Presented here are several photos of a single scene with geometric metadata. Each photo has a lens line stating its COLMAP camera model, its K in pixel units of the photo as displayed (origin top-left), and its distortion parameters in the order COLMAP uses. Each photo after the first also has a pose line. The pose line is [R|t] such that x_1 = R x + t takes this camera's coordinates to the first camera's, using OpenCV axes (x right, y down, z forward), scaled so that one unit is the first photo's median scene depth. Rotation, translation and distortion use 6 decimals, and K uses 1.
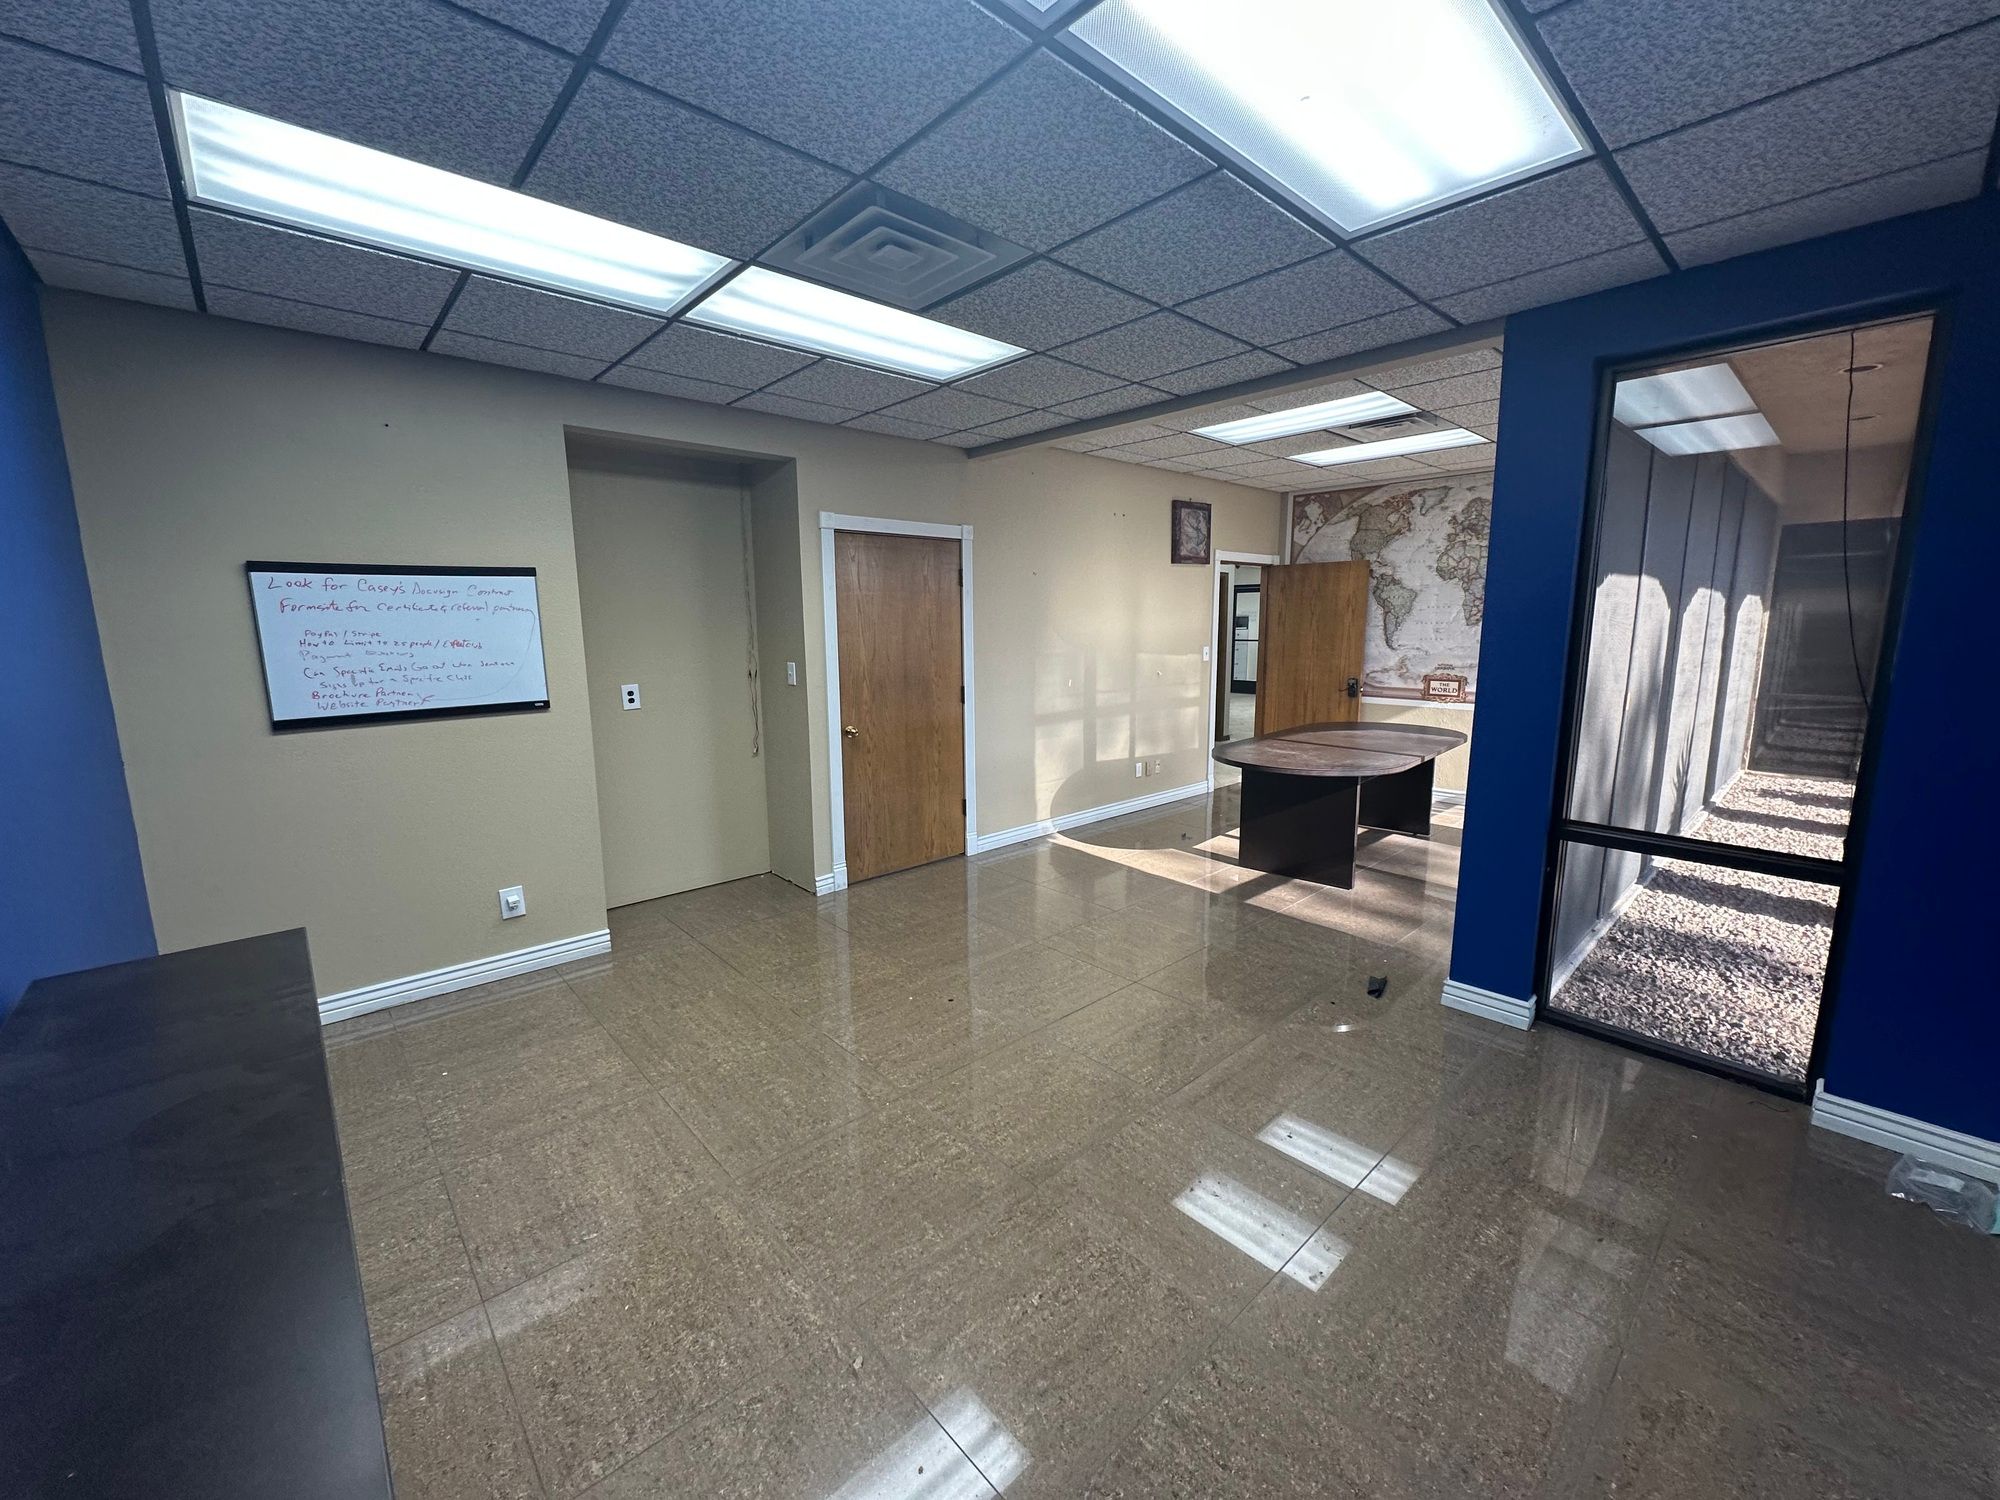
lens RADIAL K [[797.3, 0, 996.5], [0, 797.3, 744.4], [0, 0, 1]] dist [-0.008669, -0.001158]
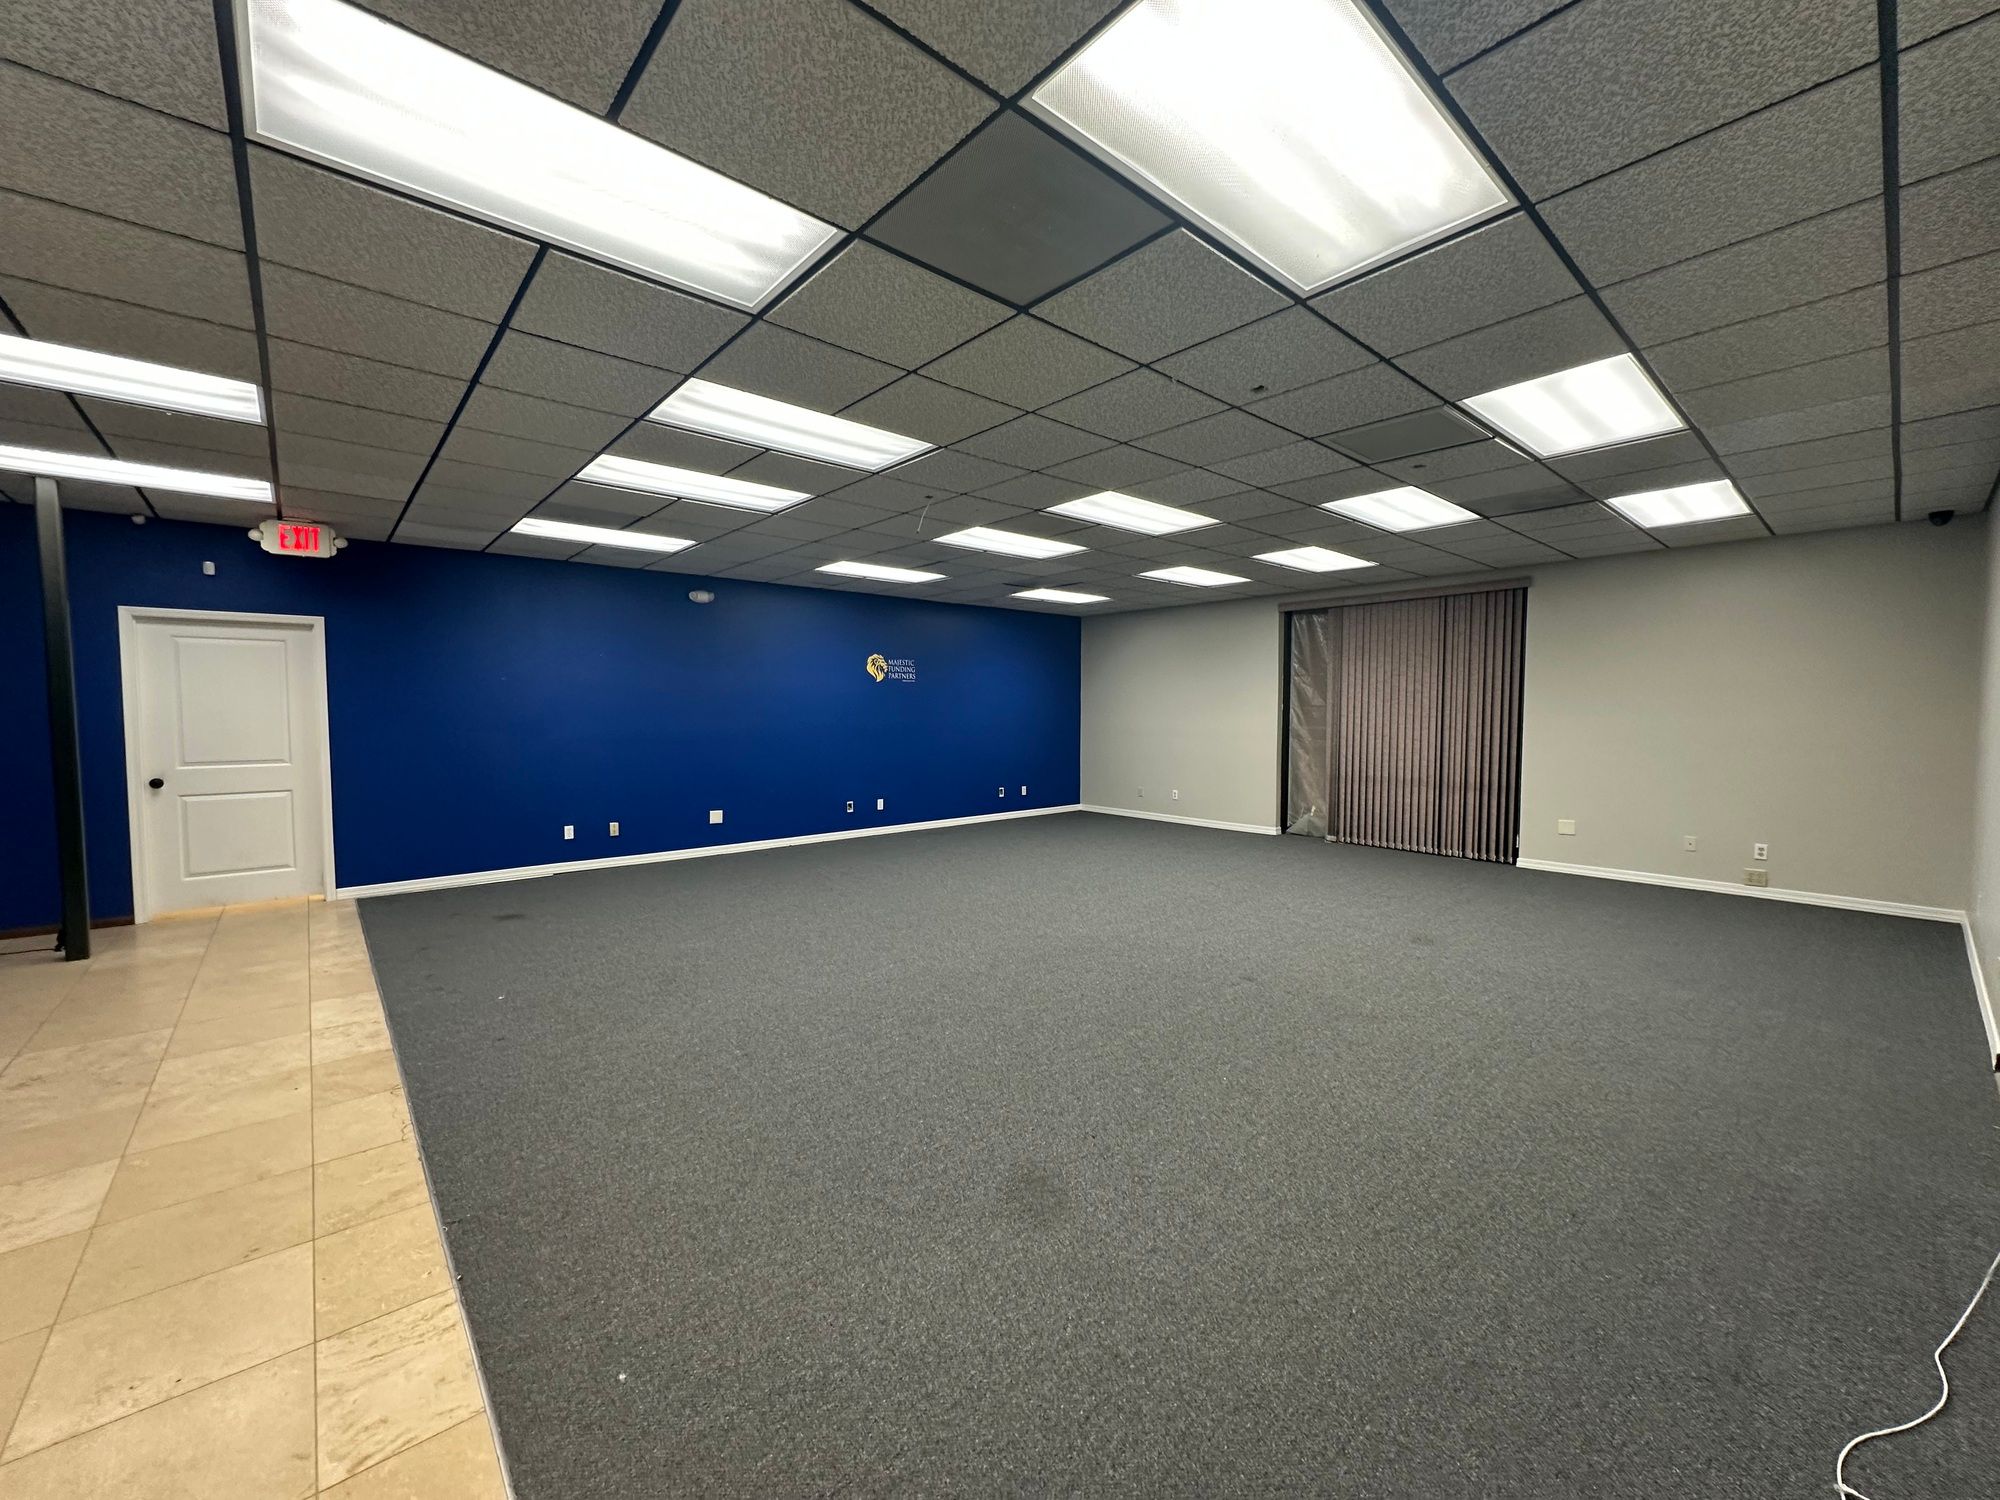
lens RADIAL K [[797.3, 0, 989.2], [0, 797.3, 754.7], [0, 0, 1]] dist [-0.008669, -0.001158]
pose [[0.999775, 0.004029, -0.020843, 0.056271], [-0.006156, 0.994663, -0.102989, 0.155547], [0.020317, 0.103094, 0.994464, -0.036691]]
